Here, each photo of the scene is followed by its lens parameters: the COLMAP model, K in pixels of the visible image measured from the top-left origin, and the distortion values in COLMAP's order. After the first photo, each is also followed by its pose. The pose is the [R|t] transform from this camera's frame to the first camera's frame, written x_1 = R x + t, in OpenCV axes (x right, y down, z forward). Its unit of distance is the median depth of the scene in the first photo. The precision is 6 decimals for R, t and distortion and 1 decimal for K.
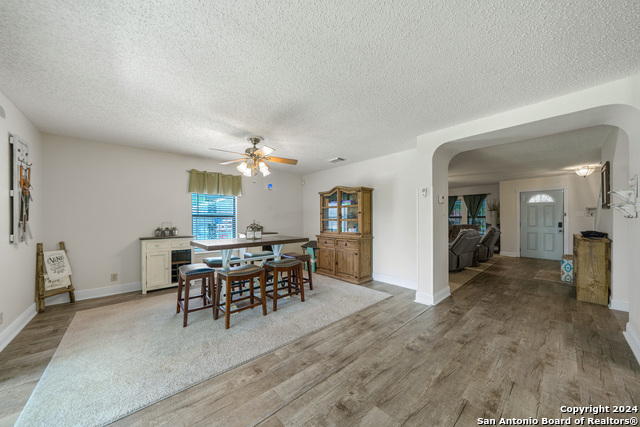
lens RADIAL K [[221.6, 0, 315.6], [0, 221.6, 219.0], [0, 0, 1]] dist [-0.000673, 0.000136]
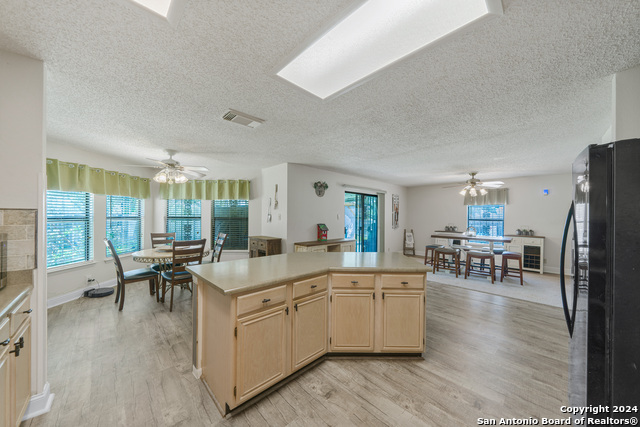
lens RADIAL K [[221.6, 0, 317.5], [0, 221.6, 215.0], [0, 0, 1]] dist [-0.000673, 0.000136]
pose [[0.049106, 0.004690, -0.998783, 1.299568], [-0.005310, 0.999976, 0.004434, -0.066770], [0.998779, 0.005086, 0.049130, -0.189102]]
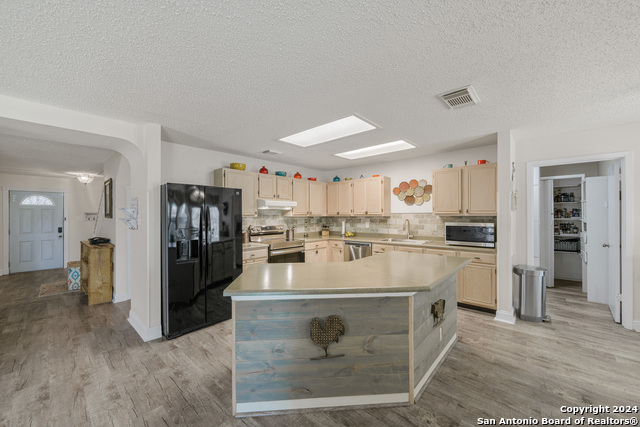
lens RADIAL K [[244.3, 0, 318.7], [0, 244.3, 218.6], [0, 0, 1]] dist [0.001738, 0.000215]
pose [[-0.107606, -0.010927, 0.994134, -0.076274], [0.006271, 0.999912, 0.011669, -0.050292], [-0.994174, 0.007490, -0.107528, 0.046406]]
